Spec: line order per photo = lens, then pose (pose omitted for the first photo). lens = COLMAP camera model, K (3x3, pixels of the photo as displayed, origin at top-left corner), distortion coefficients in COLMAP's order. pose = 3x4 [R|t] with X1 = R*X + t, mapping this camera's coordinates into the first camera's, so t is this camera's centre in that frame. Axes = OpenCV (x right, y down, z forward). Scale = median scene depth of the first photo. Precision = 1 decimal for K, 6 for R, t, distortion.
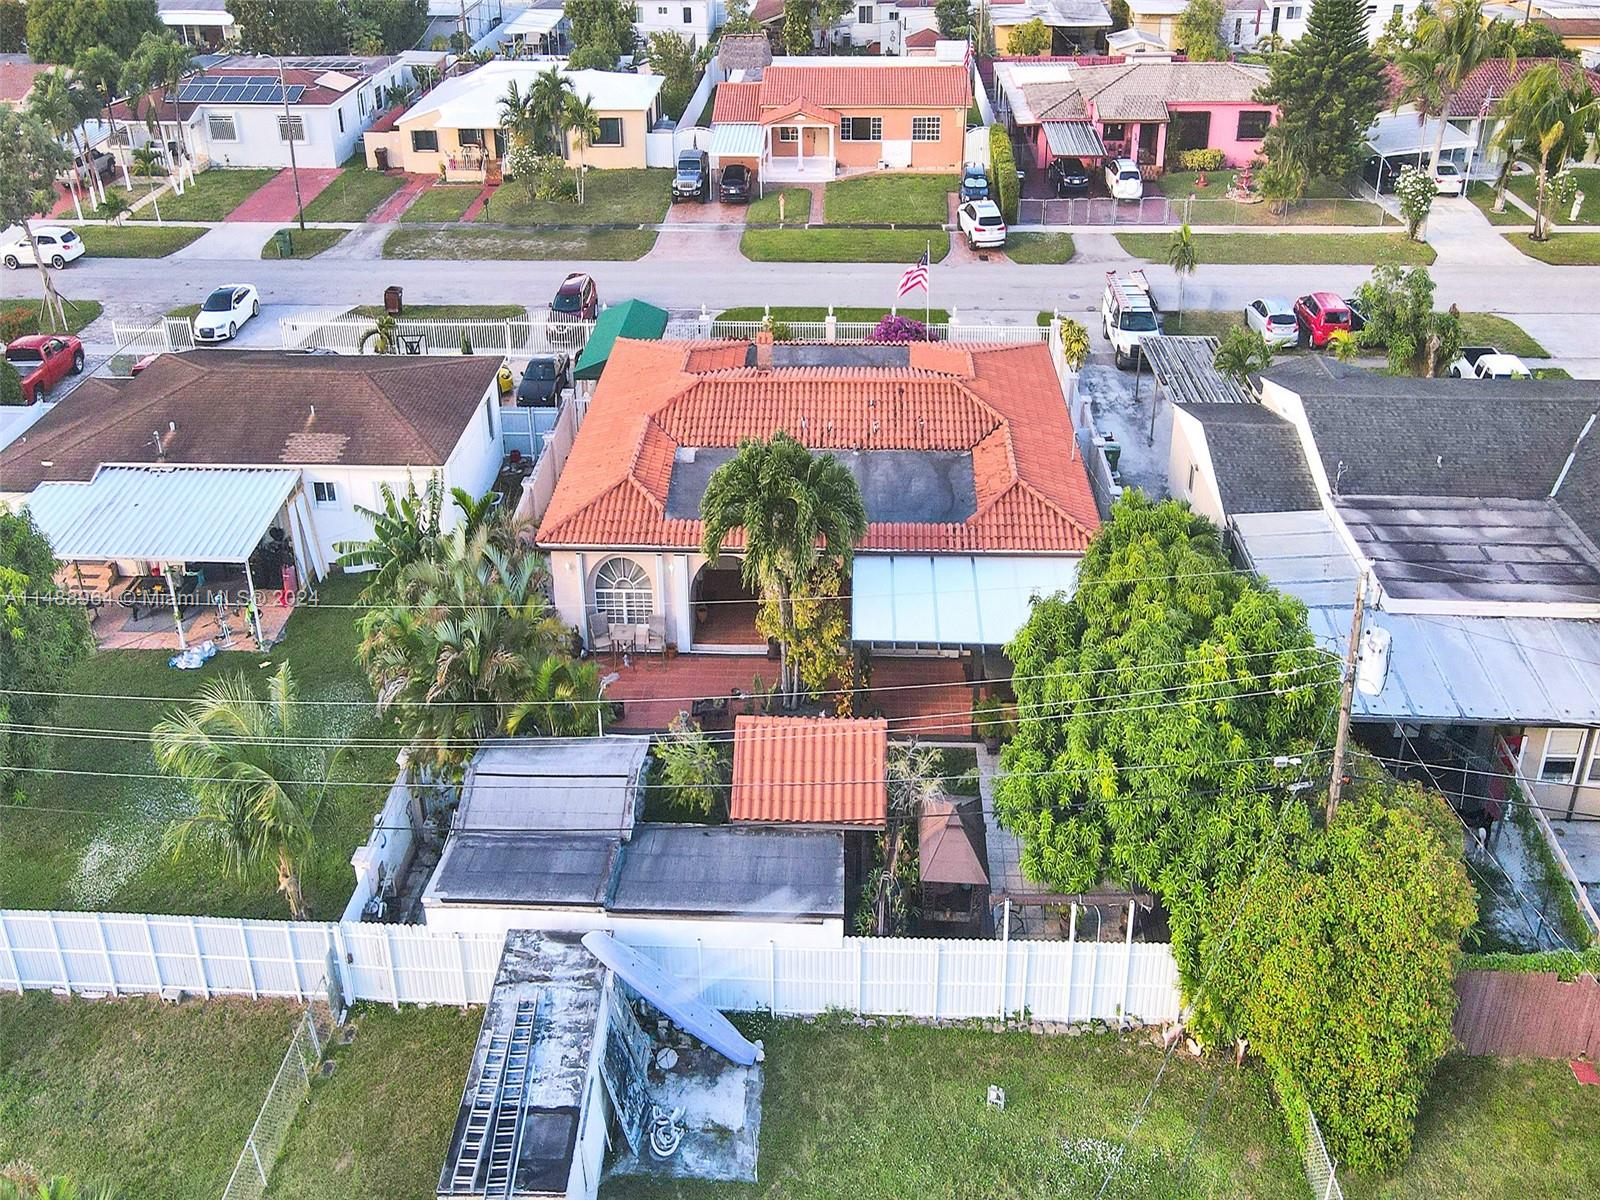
lens RADIAL K [[1130.7, 0, 808.1], [0, 1130.7, 594.5], [0, 0, 1]] dist [-0.012731, 0.032946]
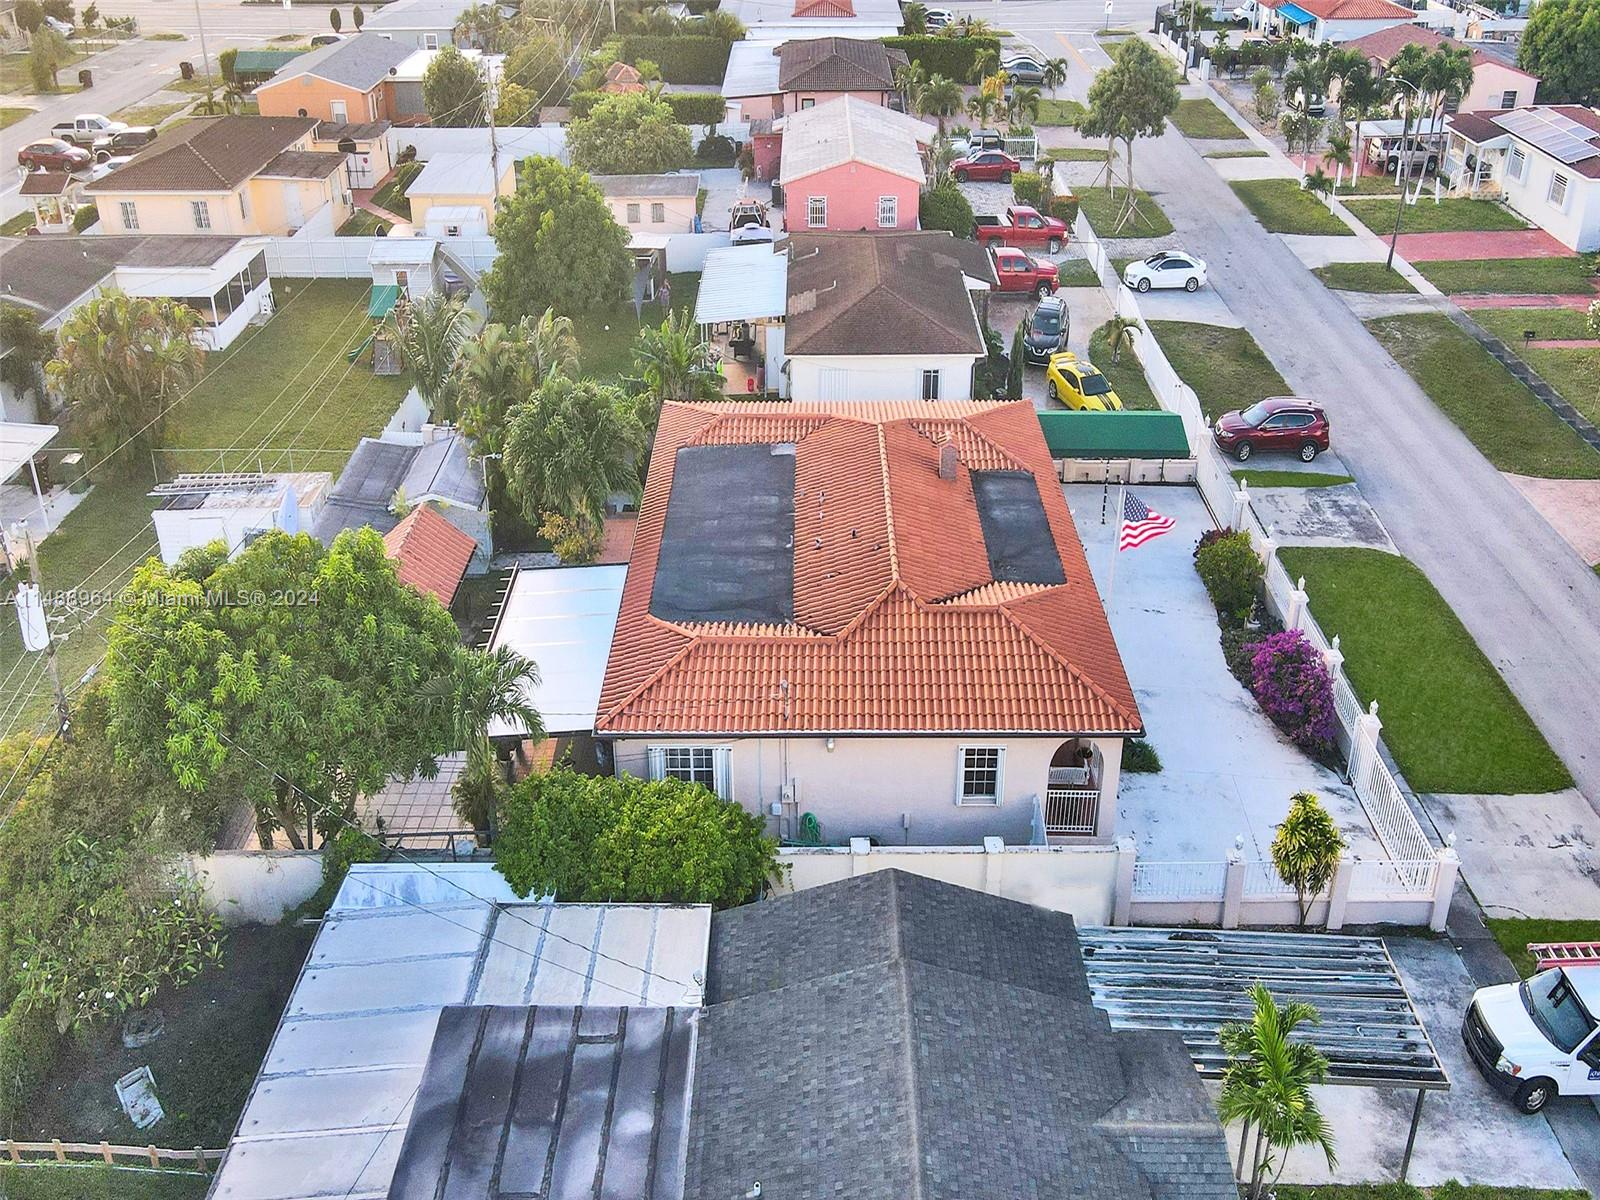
lens RADIAL K [[1100.7, 0, 709.4], [0, 1100.7, 598.0], [0, 0, 1]] dist [-0.004564, -0.001257]
pose [[-0.005158, 0.626924, -0.779063, 0.424091], [-0.601712, 0.620306, 0.503154, -0.283279], [0.798697, 0.471367, 0.374028, 0.366801]]
